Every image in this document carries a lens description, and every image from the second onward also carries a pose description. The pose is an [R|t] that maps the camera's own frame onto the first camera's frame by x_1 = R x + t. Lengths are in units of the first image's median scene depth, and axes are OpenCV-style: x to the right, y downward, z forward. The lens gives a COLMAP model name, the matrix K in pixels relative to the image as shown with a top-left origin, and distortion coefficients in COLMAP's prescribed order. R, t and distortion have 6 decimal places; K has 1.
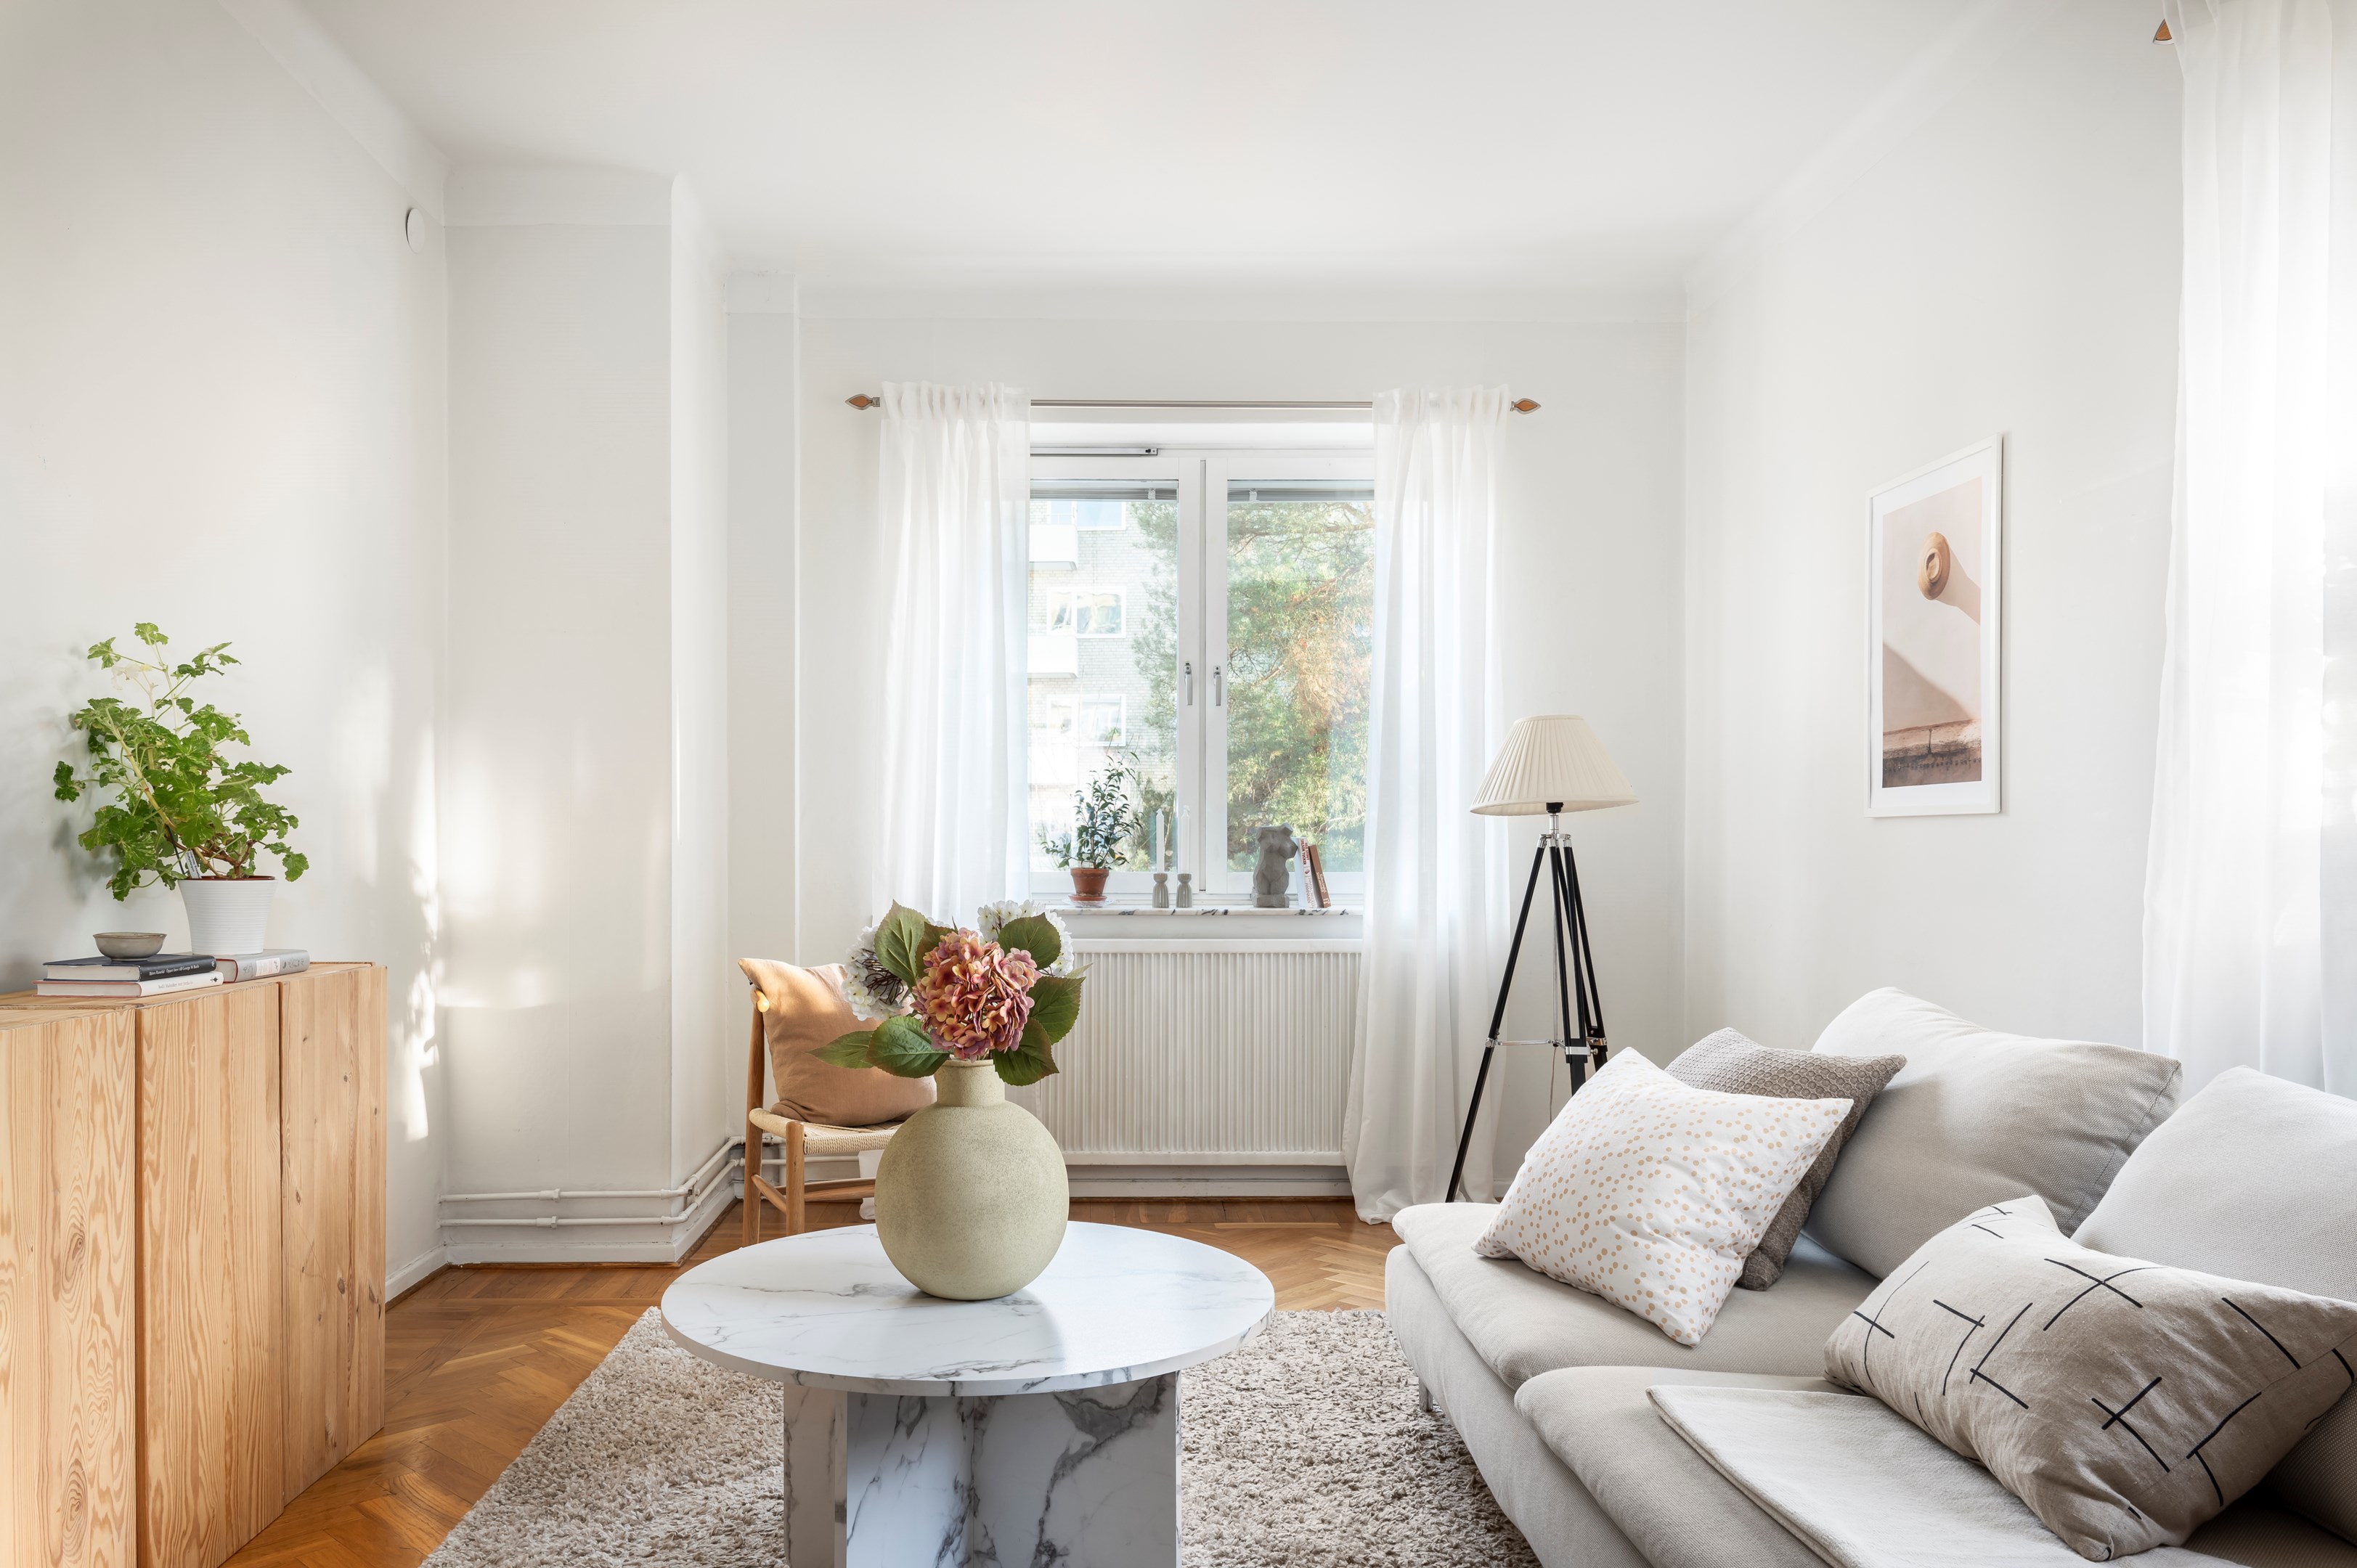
lens RADIAL K [[1653.4, 0, 1136.4], [0, 1653.4, 844.8], [0, 0, 1]] dist [0.030187, -0.037733]
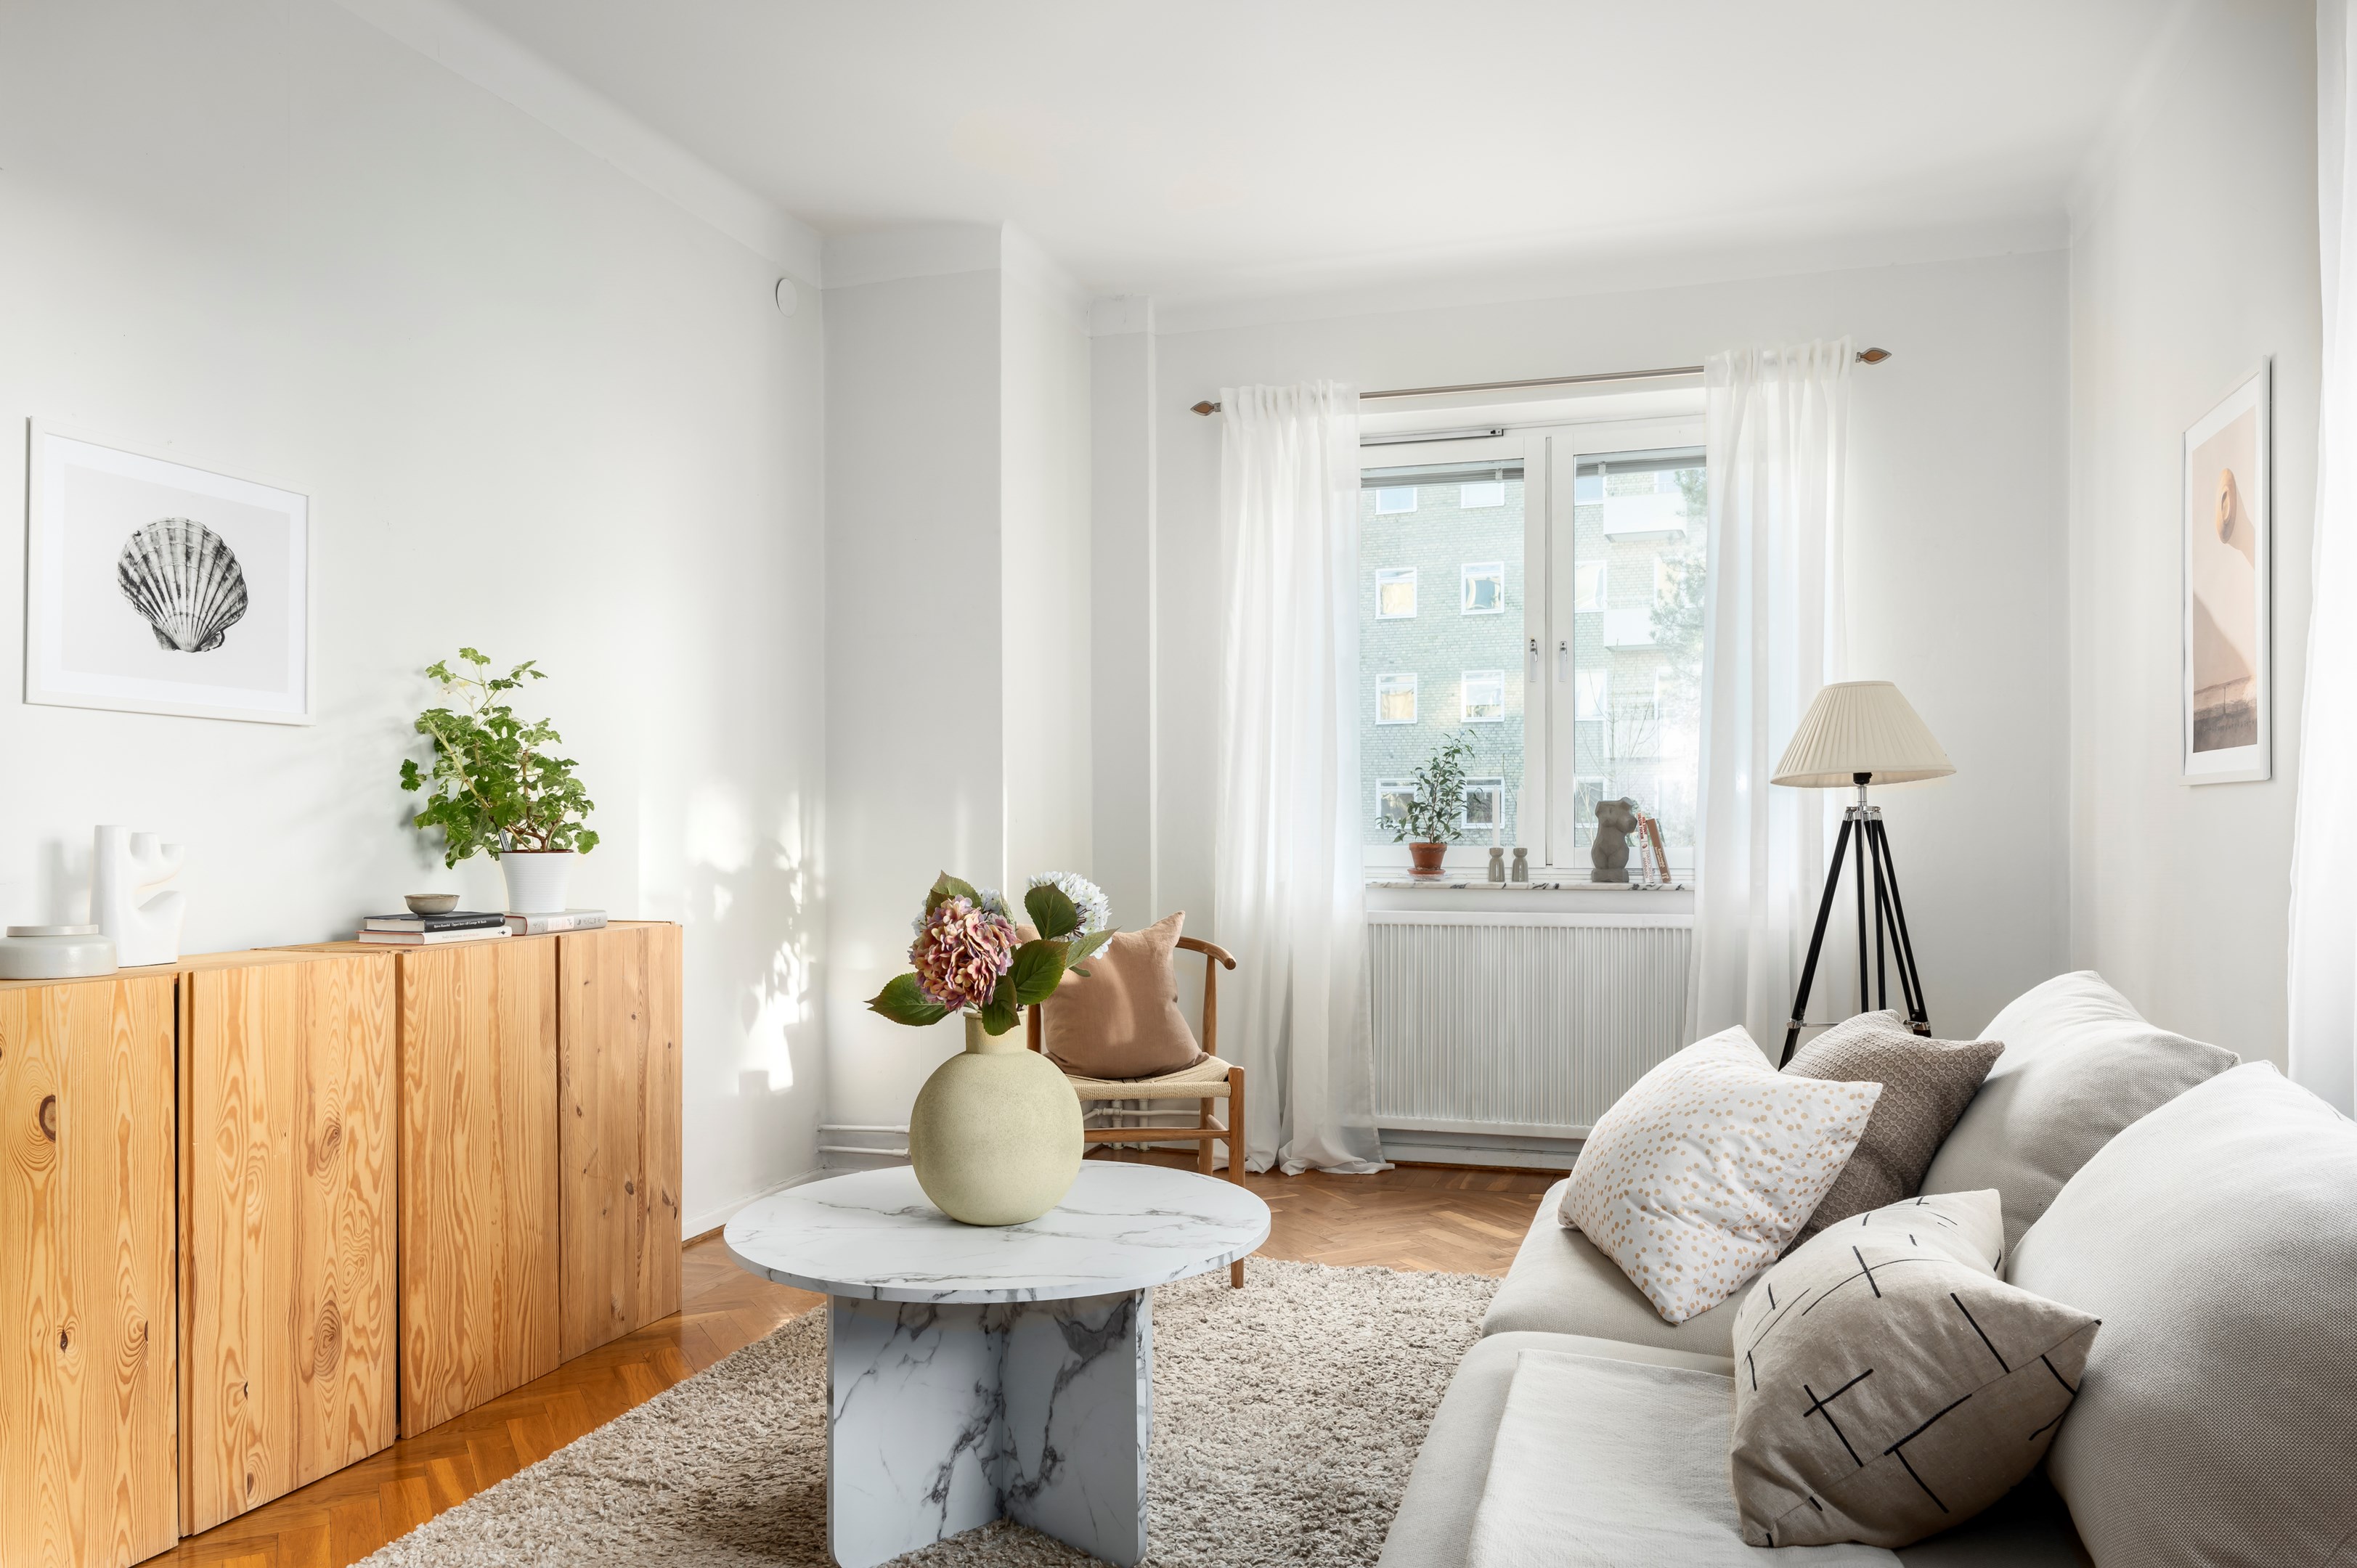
lens RADIAL K [[1644.8, 0, 1267.1], [0, 1644.8, 816.7], [0, 0, 1]] dist [0.017174, -0.000372]
pose [[0.955296, -0.005346, -0.295602, 0.369035], [0.004809, 0.999985, -0.002541, 0.000184], [0.295611, 0.001006, 0.955308, -0.012756]]
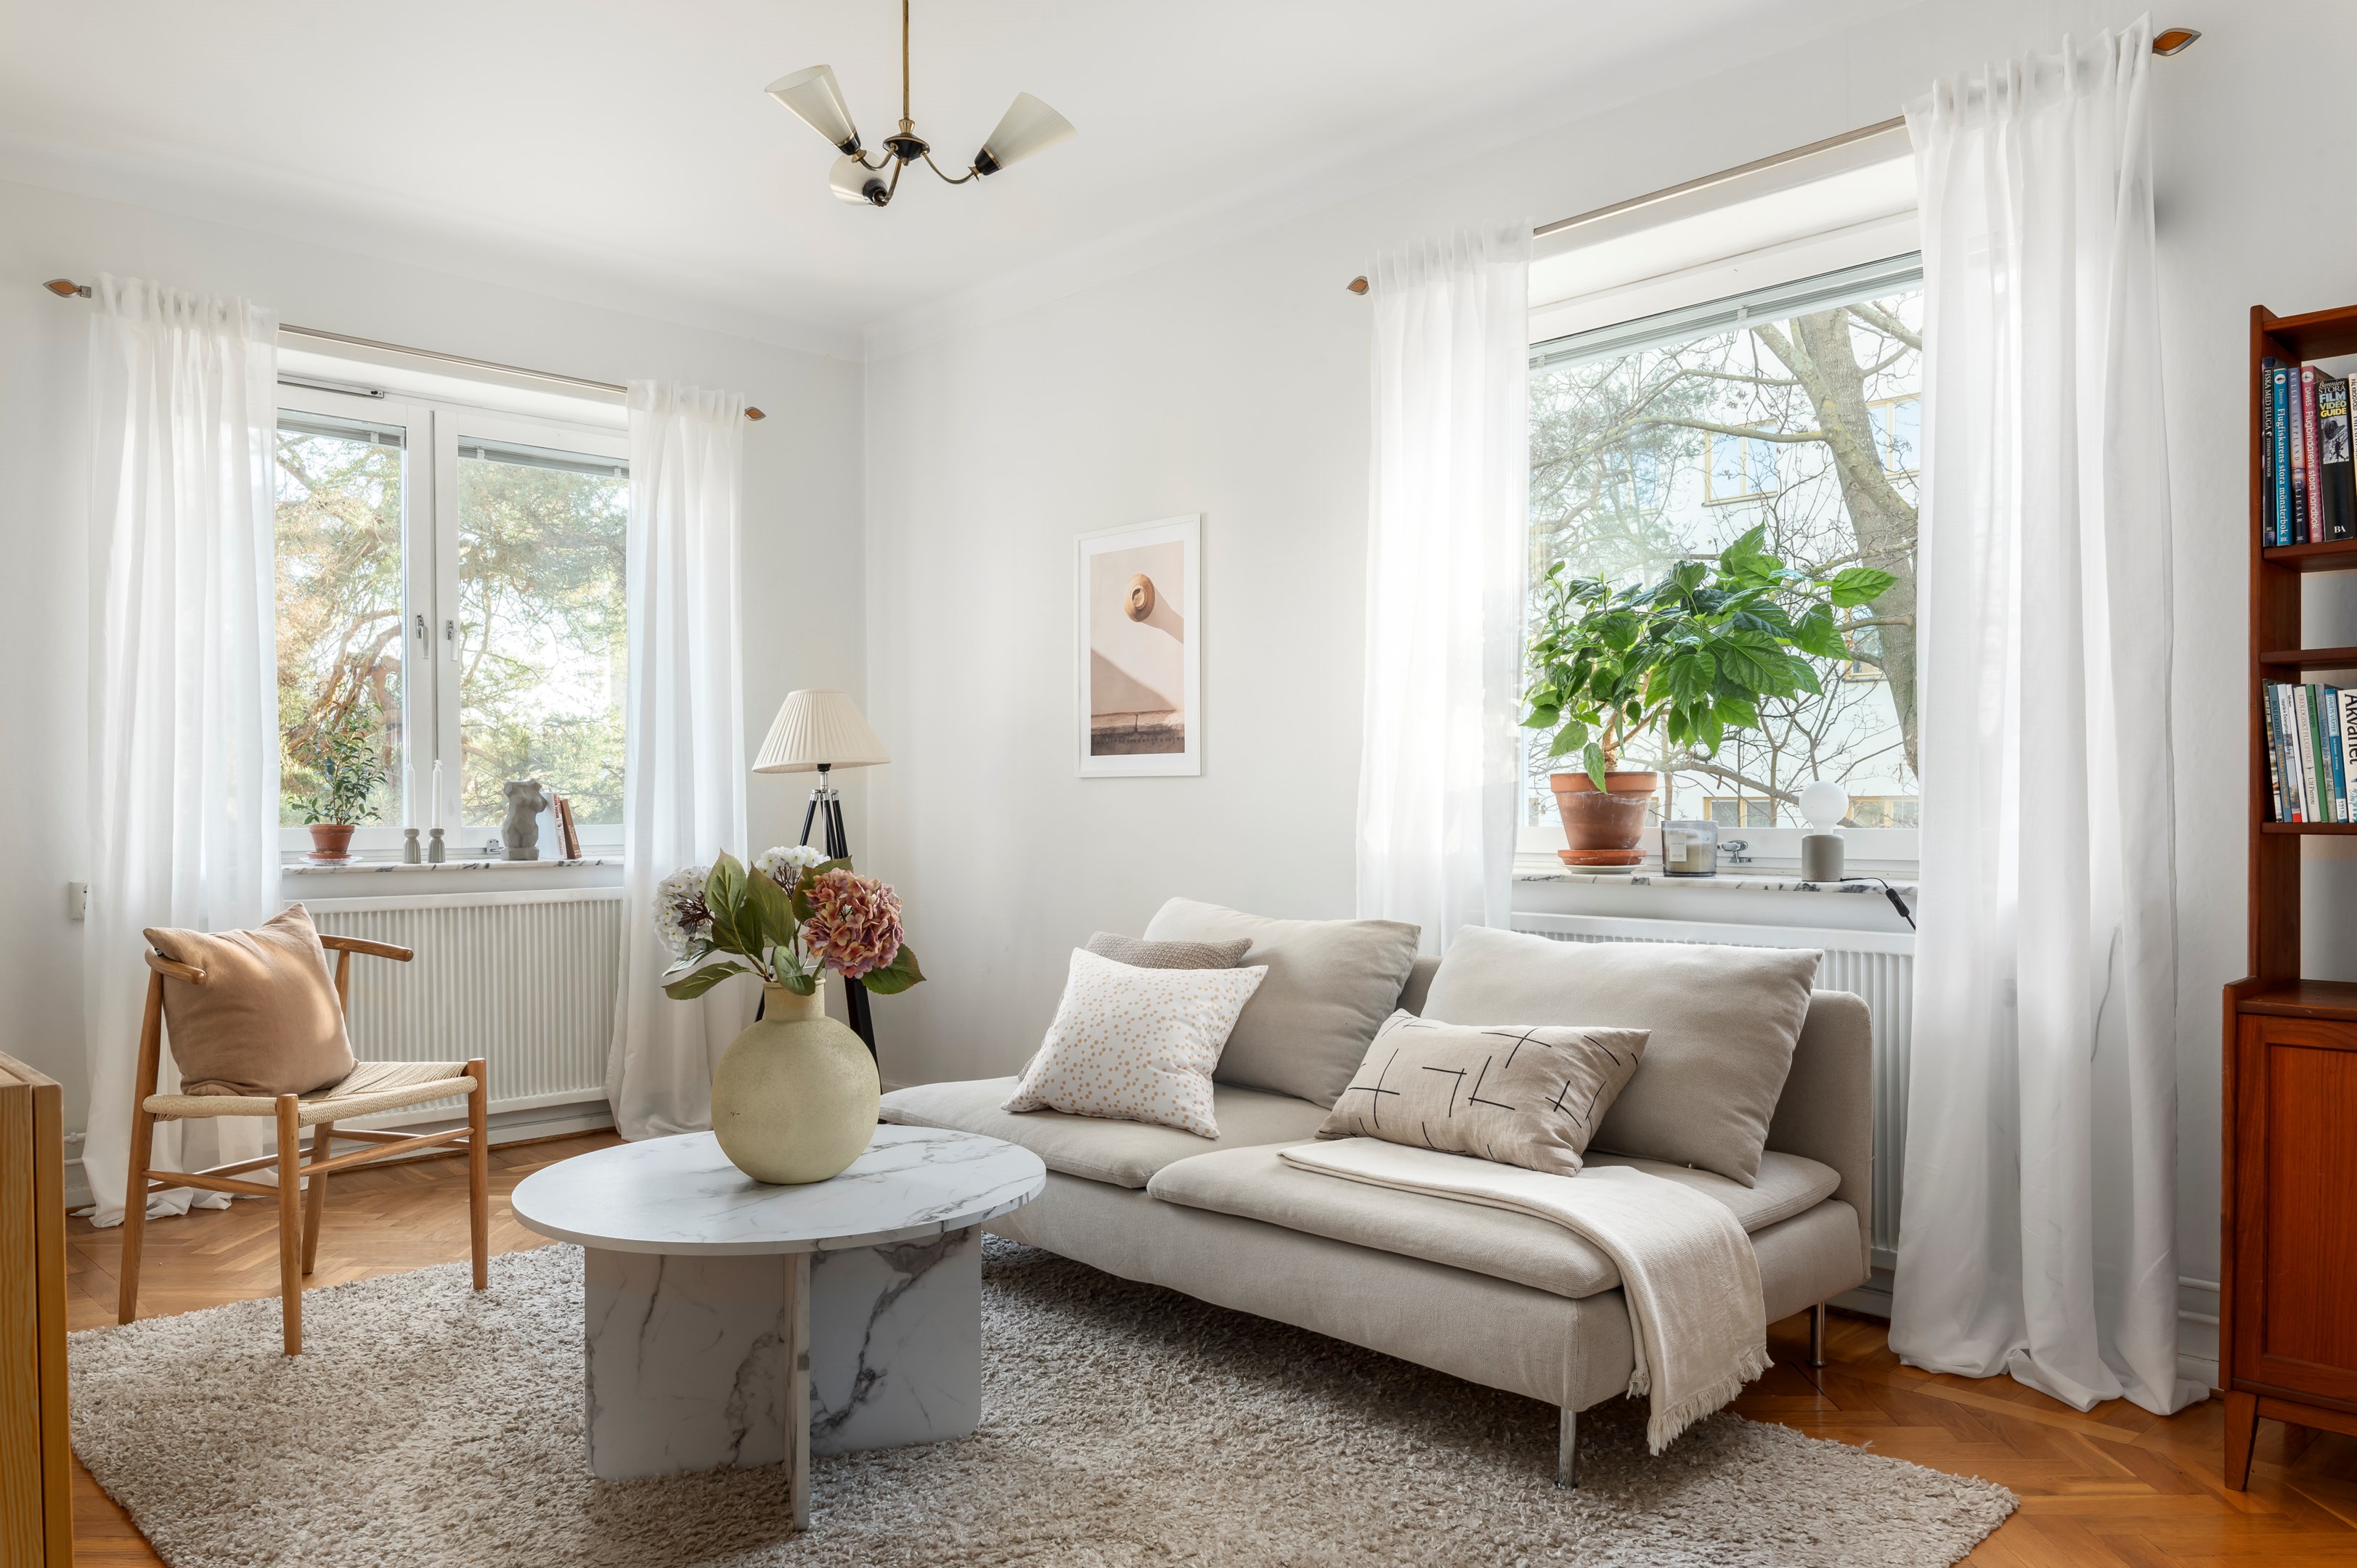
lens RADIAL K [[1597.8, 0, 1181.1], [0, 1597.8, 807.8], [0, 0, 1]] dist [0.008862, -0.003421]
pose [[0.735721, -0.006887, 0.677250, -0.604291], [0.002948, 0.999971, 0.006967, -0.000936], [-0.677279, -0.003130, 0.735720, -0.019194]]
